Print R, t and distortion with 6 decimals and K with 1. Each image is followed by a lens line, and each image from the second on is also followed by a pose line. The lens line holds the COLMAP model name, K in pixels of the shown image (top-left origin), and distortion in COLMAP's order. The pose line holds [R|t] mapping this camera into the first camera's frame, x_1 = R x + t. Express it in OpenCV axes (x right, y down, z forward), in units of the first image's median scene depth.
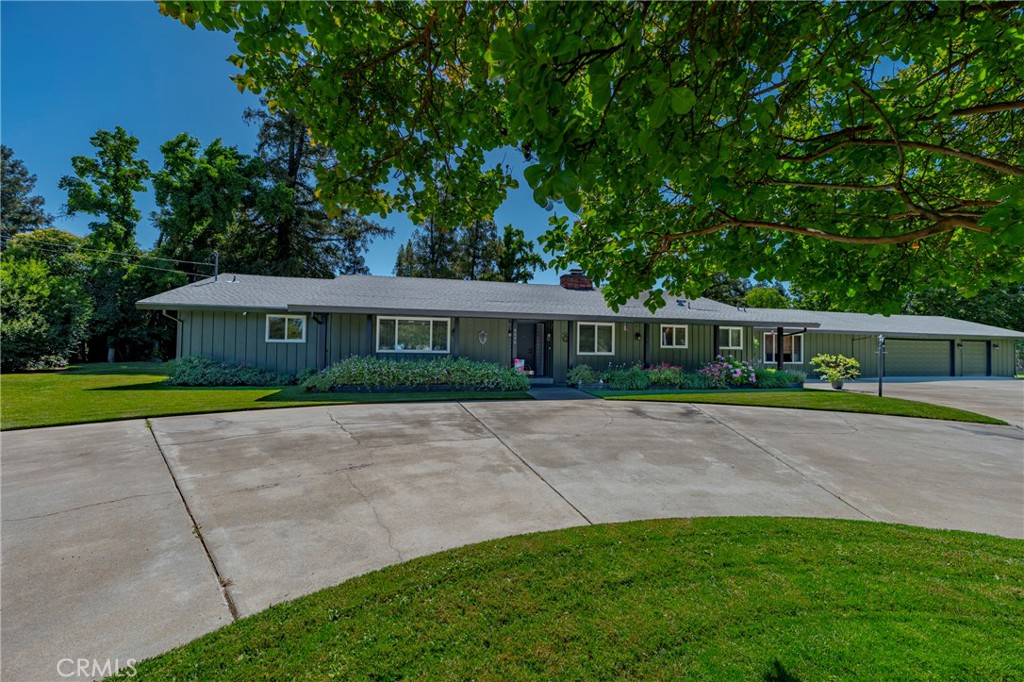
lens RADIAL K [[401.8, 0, 510.0], [0, 401.8, 340.4], [0, 0, 1]] dist [-0.001032, -0.000004]
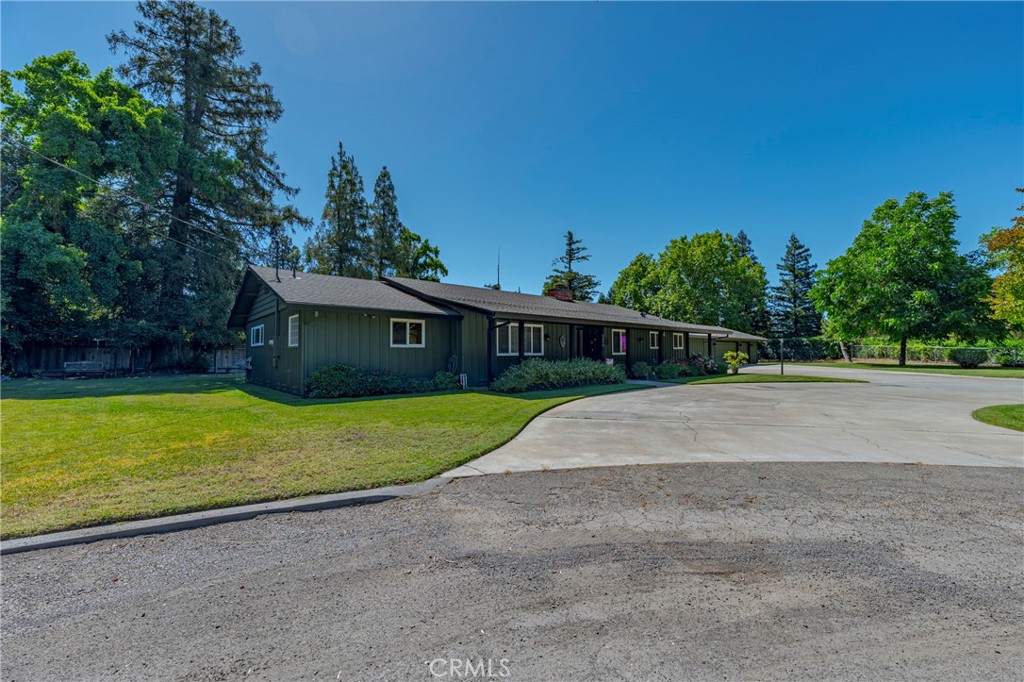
lens RADIAL K [[402.5, 0, 510.4], [0, 402.5, 341.1], [0, 0, 1]] dist [-0.001939, 0.000510]
pose [[0.878317, -0.004236, 0.478061, -0.715870], [0.007918, 0.999952, -0.005688, -0.002862], [-0.478014, 0.008781, 0.878308, 0.032130]]
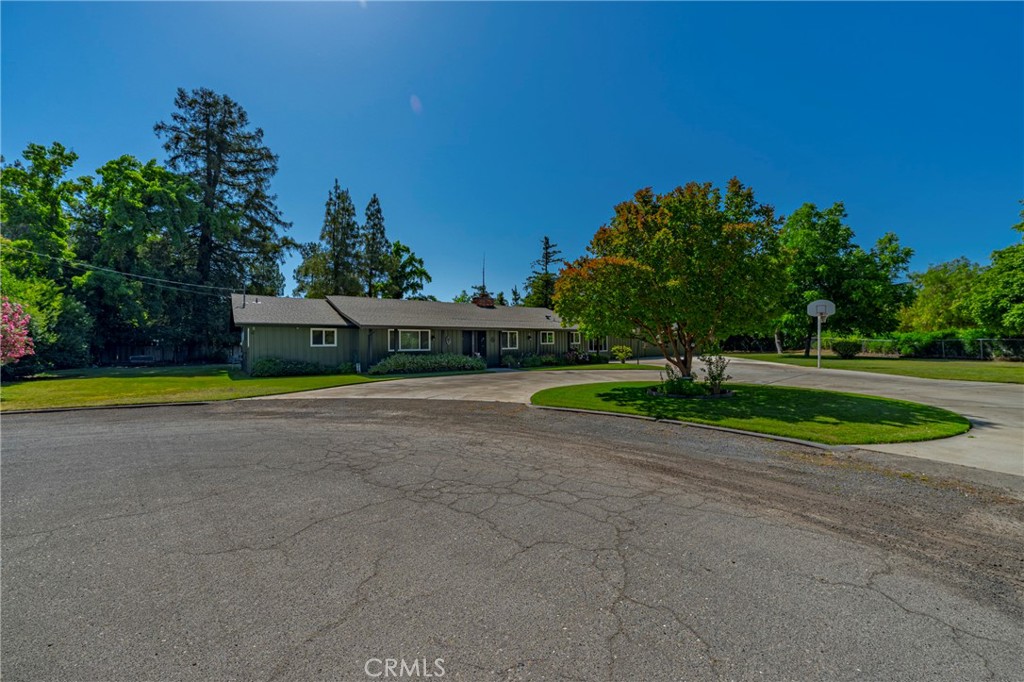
lens RADIAL K [[401.8, 0, 510.0], [0, 401.8, 340.4], [0, 0, 1]] dist [-0.001032, -0.000004]
pose [[0.921730, -0.019817, 0.387326, -0.443325], [0.016116, 0.999788, 0.012801, -0.023704], [-0.387497, -0.005557, 0.921854, -0.584263]]
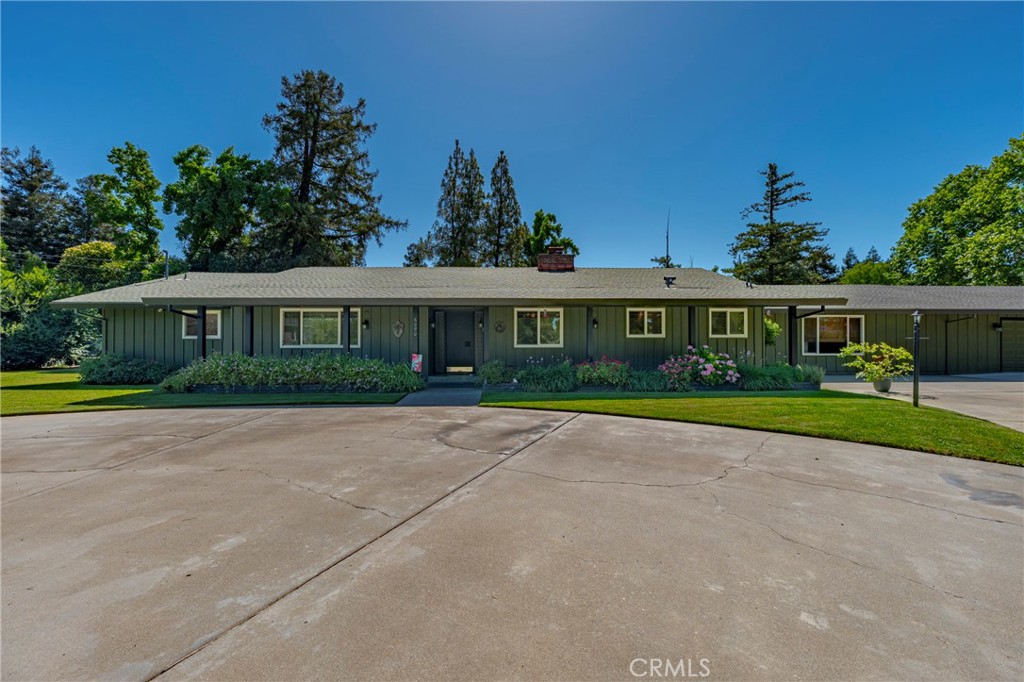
lens RADIAL K [[401.8, 0, 510.0], [0, 401.8, 340.4], [0, 0, 1]] dist [-0.001032, -0.000004]
pose [[0.979521, -0.016937, -0.200628, 0.319270], [0.020195, 0.999695, 0.014199, 0.008575], [0.200326, -0.017960, 0.979565, 0.182726]]
